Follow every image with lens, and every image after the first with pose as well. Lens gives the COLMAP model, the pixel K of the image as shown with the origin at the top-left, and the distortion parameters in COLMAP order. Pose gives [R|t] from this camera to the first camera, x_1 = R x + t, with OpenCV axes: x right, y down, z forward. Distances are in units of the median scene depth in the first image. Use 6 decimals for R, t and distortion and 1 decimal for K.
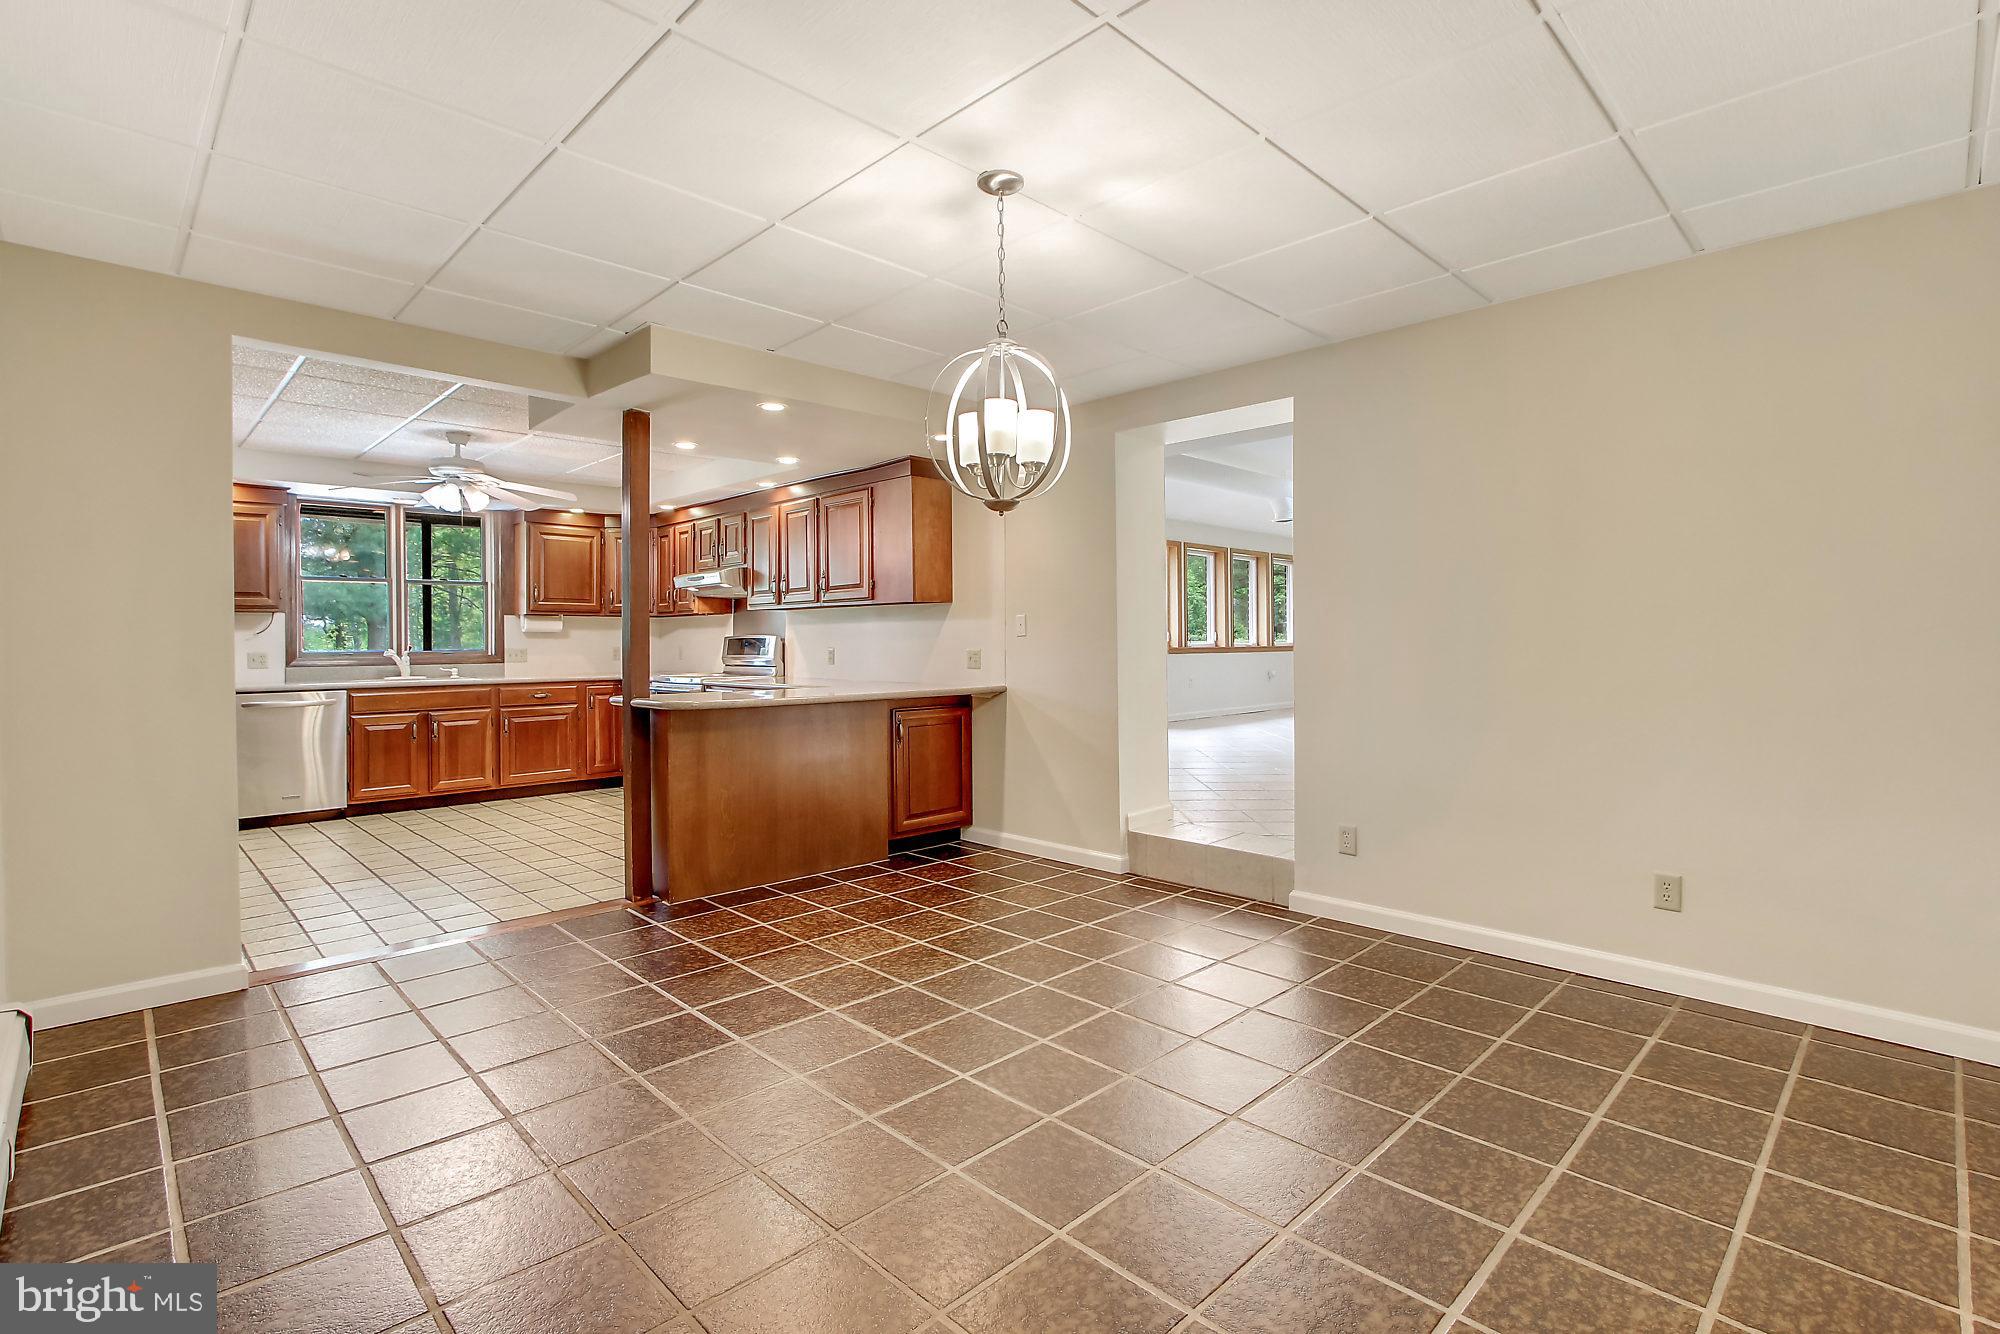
lens RADIAL K [[931.5, 0, 992.3], [0, 931.5, 628.0], [0, 0, 1]] dist [-0.013122, -0.000017]
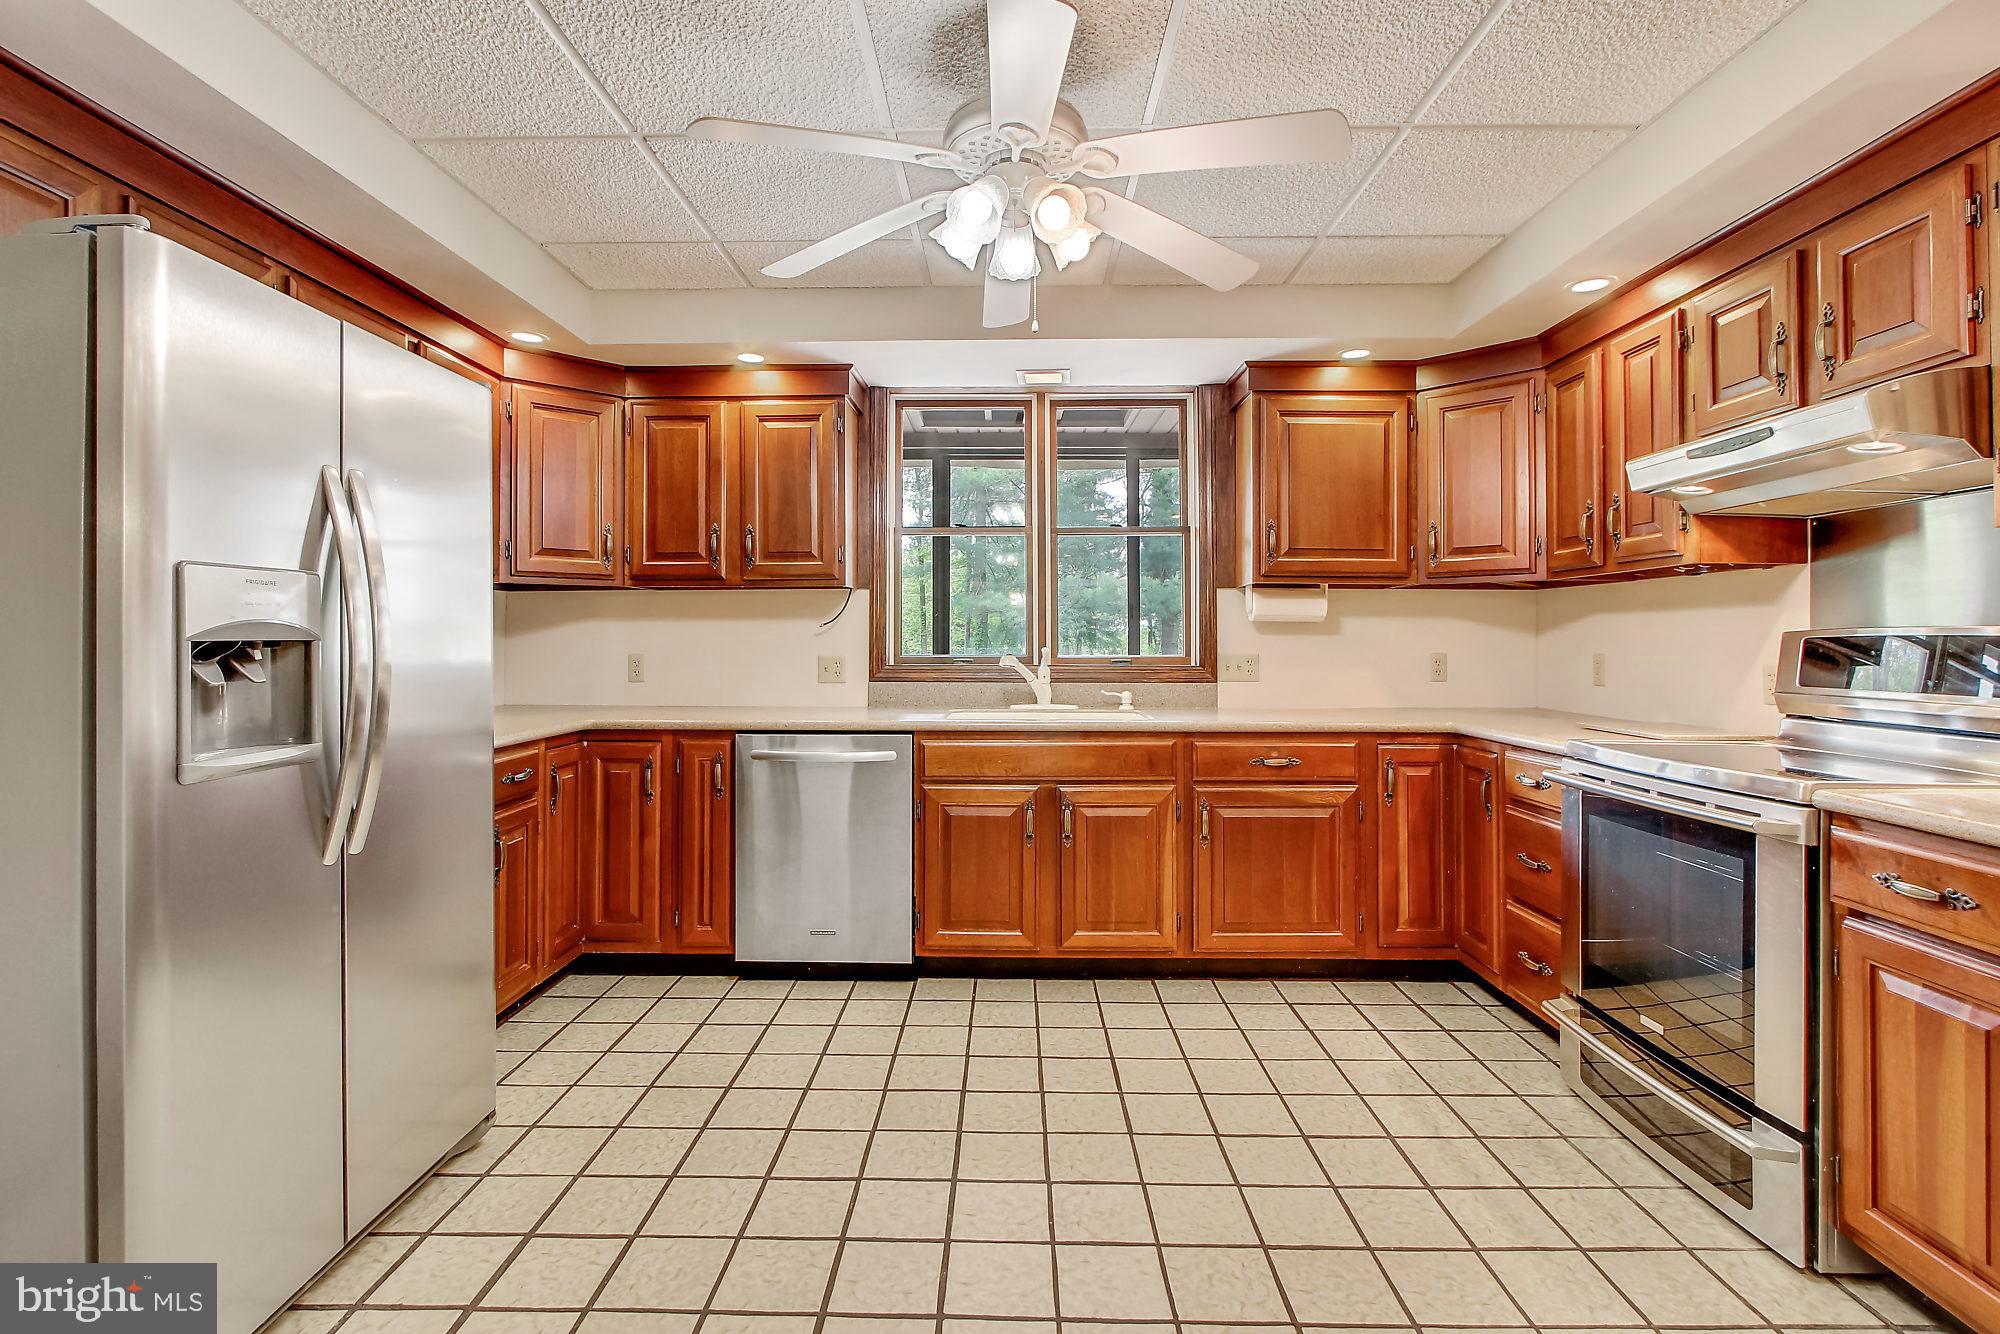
lens RADIAL K [[931.5, 0, 989.6], [0, 931.5, 630.0], [0, 0, 1]] dist [-0.013122, -0.000017]
pose [[0.695691, 0.000198, -0.718342, -0.259133], [0.003929, 0.999984, 0.004082, 0.006523], [0.718331, -0.005662, 0.695679, 0.585484]]
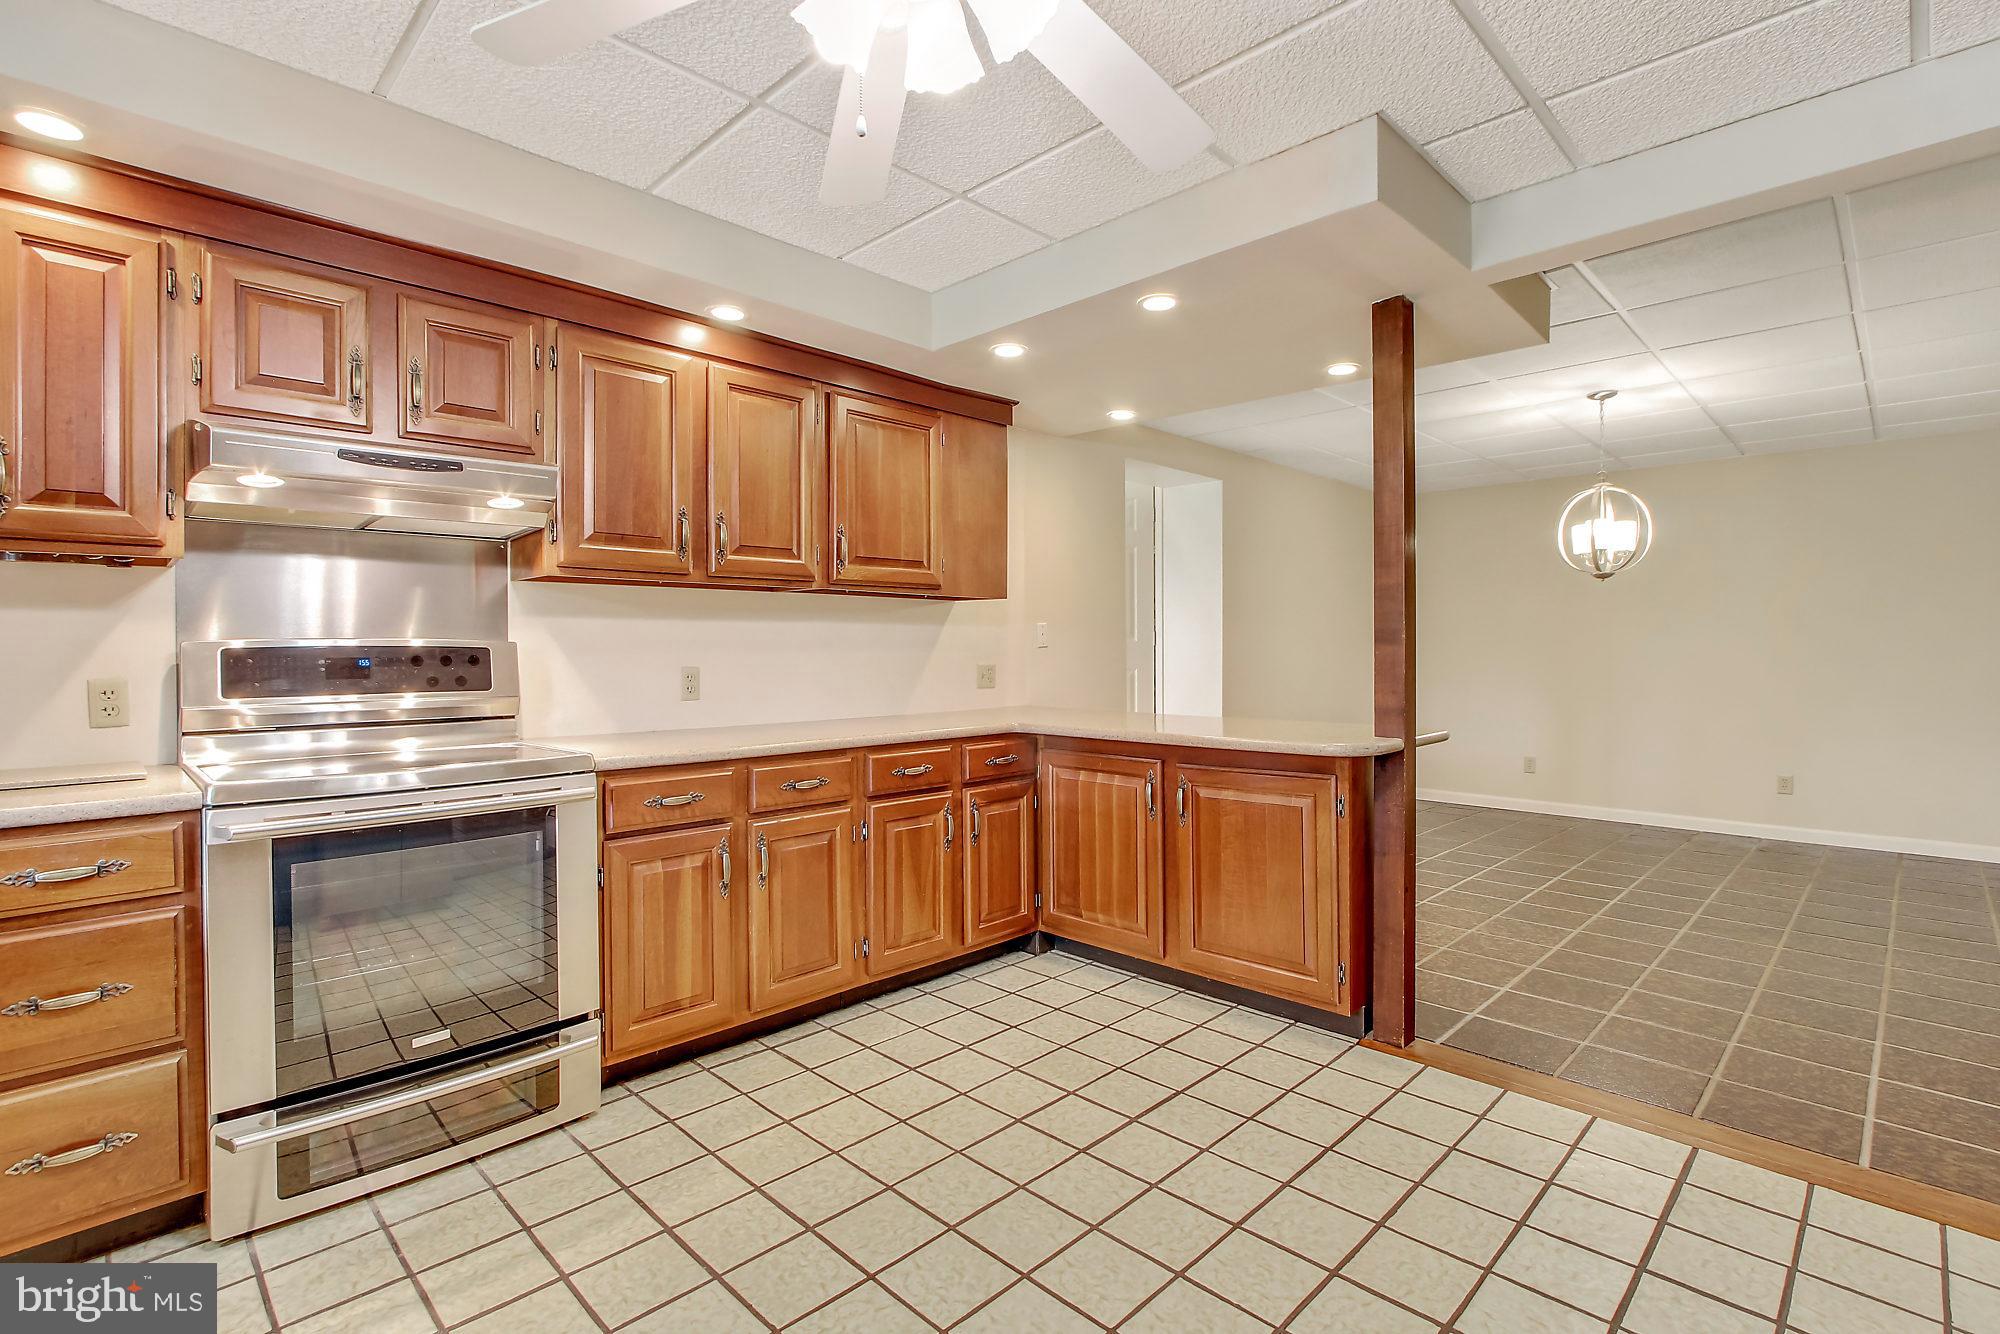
lens RADIAL K [[931.5, 0, 1000.9], [0, 931.5, 653.3], [0, 0, 1]] dist [-0.013122, -0.000017]
pose [[-0.011353, 0.000425, 0.999935, -0.617806], [-0.010281, 0.999947, -0.000542, 0.011350], [-0.999883, -0.010286, -0.011348, 0.766748]]
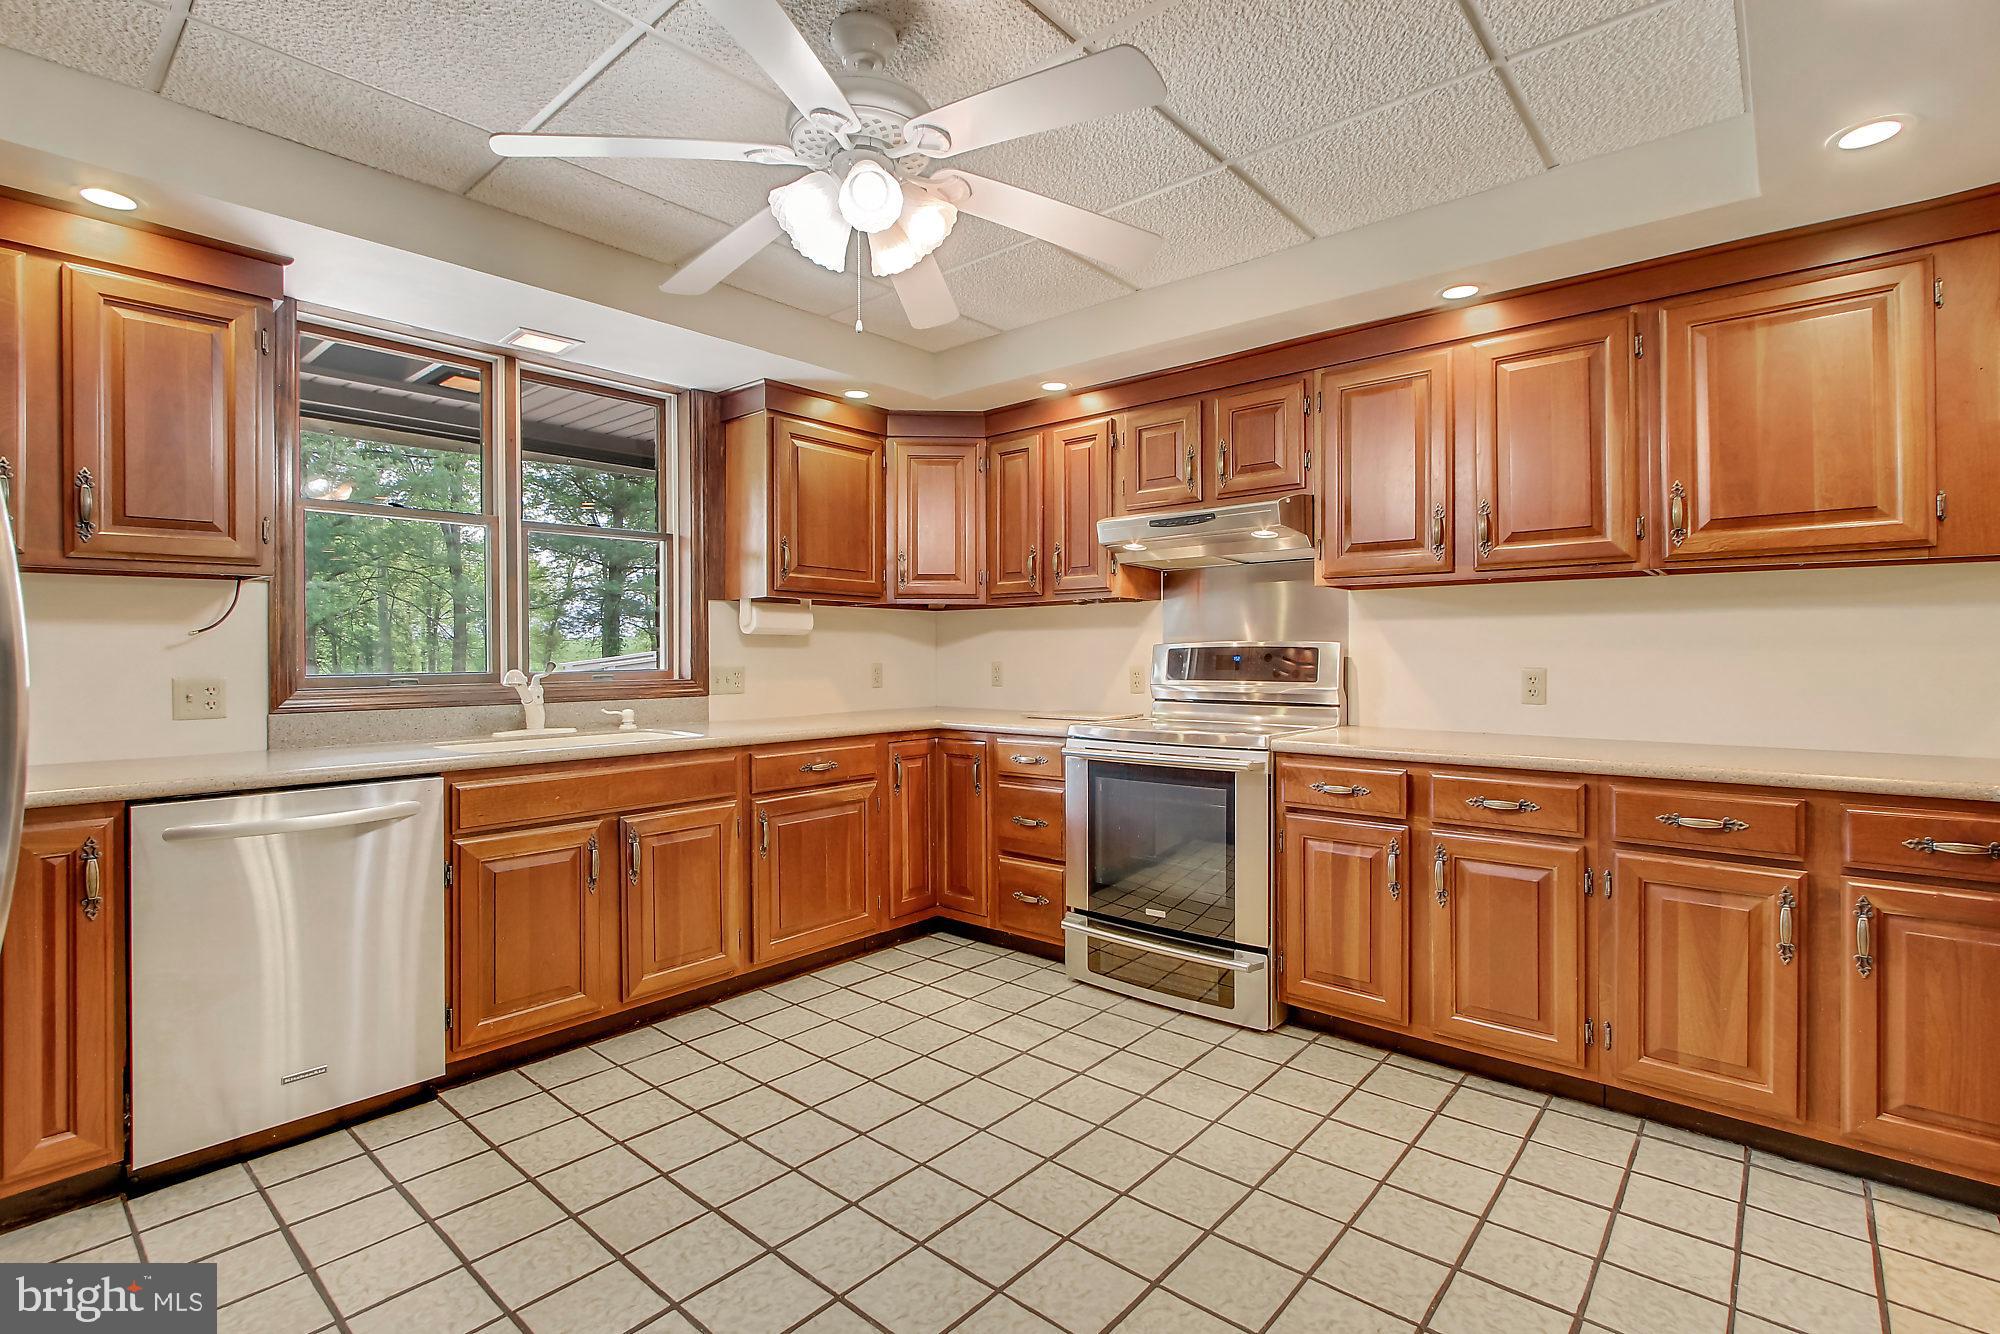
lens RADIAL K [[931.5, 0, 993.8], [0, 931.5, 654.6], [0, 0, 1]] dist [-0.013122, -0.000017]
pose [[0.997573, 0.001887, 0.069608, -0.429476], [-0.002901, 0.999891, 0.014465, 0.008050], [-0.069573, -0.014632, 0.997470, 0.516103]]
